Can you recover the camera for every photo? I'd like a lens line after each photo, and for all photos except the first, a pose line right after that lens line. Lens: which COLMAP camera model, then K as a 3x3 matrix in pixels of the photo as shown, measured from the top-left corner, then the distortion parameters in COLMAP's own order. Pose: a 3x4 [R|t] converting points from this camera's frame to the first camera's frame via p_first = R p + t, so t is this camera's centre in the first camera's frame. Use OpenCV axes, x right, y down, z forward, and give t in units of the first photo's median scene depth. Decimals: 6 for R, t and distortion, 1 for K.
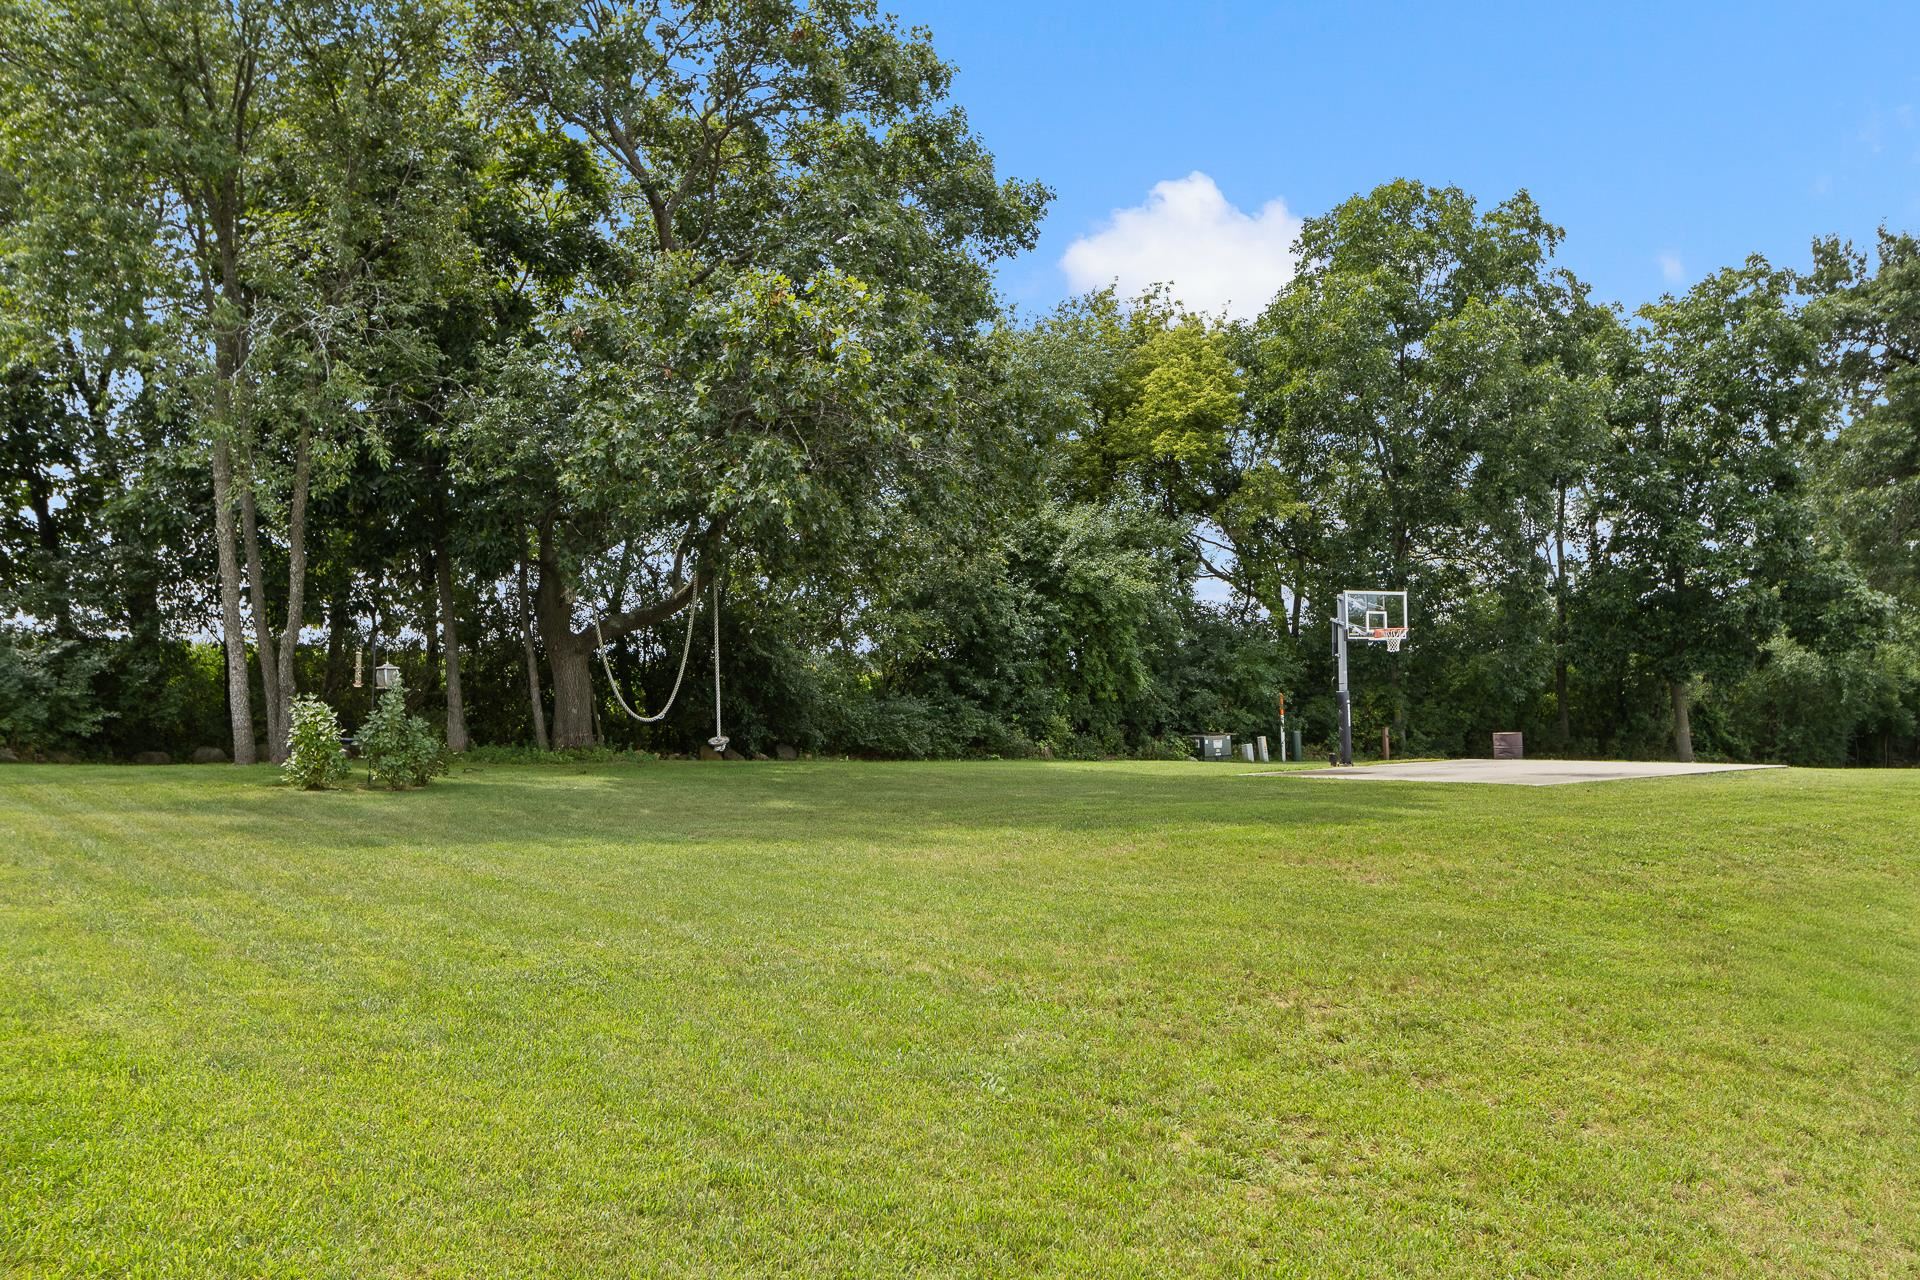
lens RADIAL K [[1677.5, 0, 970.6], [0, 1677.5, 637.6], [0, 0, 1]] dist [0.002309, -0.003678]
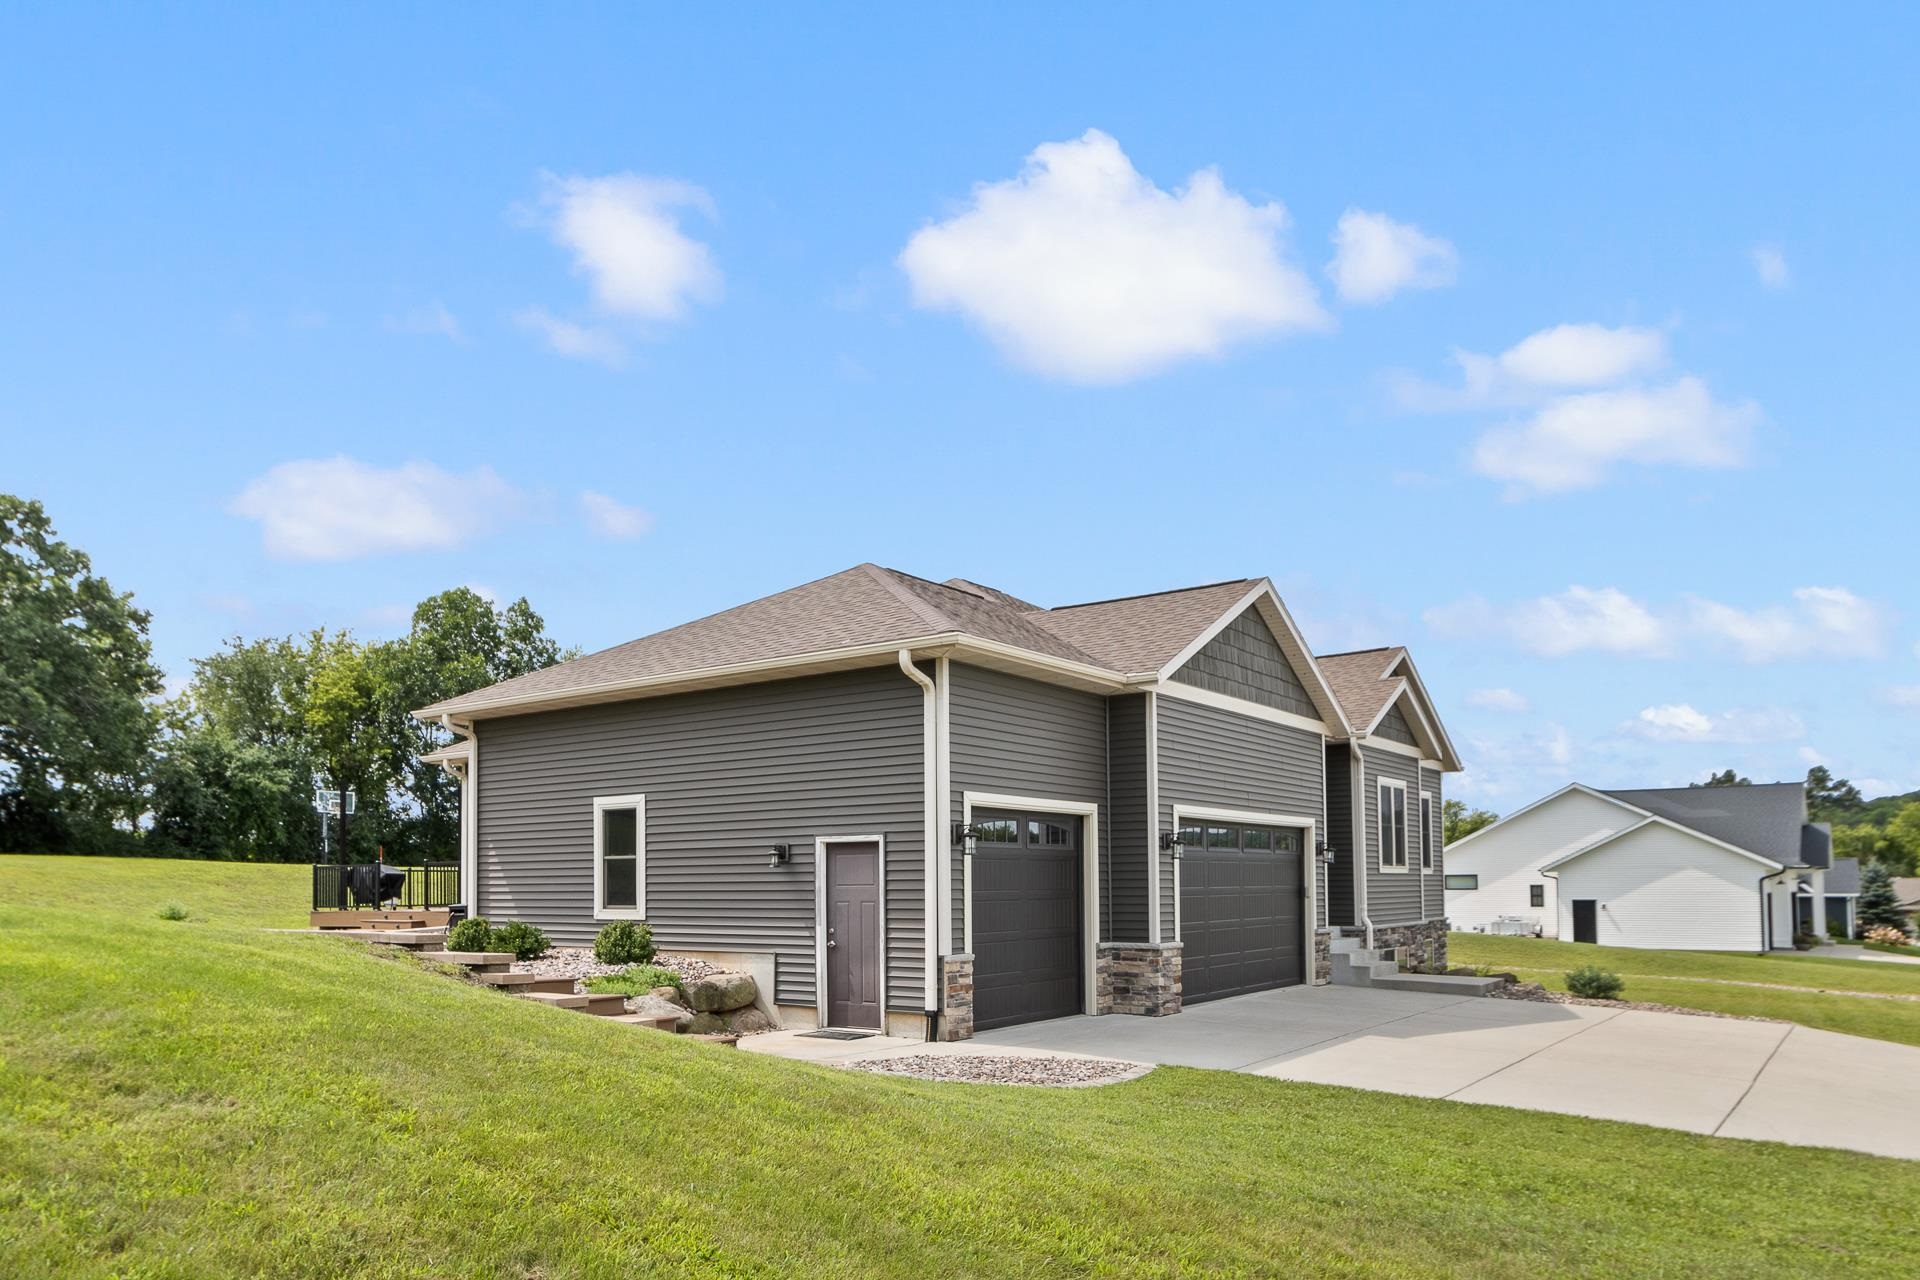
lens RADIAL K [[1328.4, 0, 890.5], [0, 1328.4, 824.6], [0, 0, 1]] dist [-0.002381, -0.000503]
pose [[0.963251, 0.034979, 0.266317, 0.426189], [-0.030206, 0.999302, -0.021998, 0.029209], [-0.266901, 0.013145, 0.963634, -0.803507]]
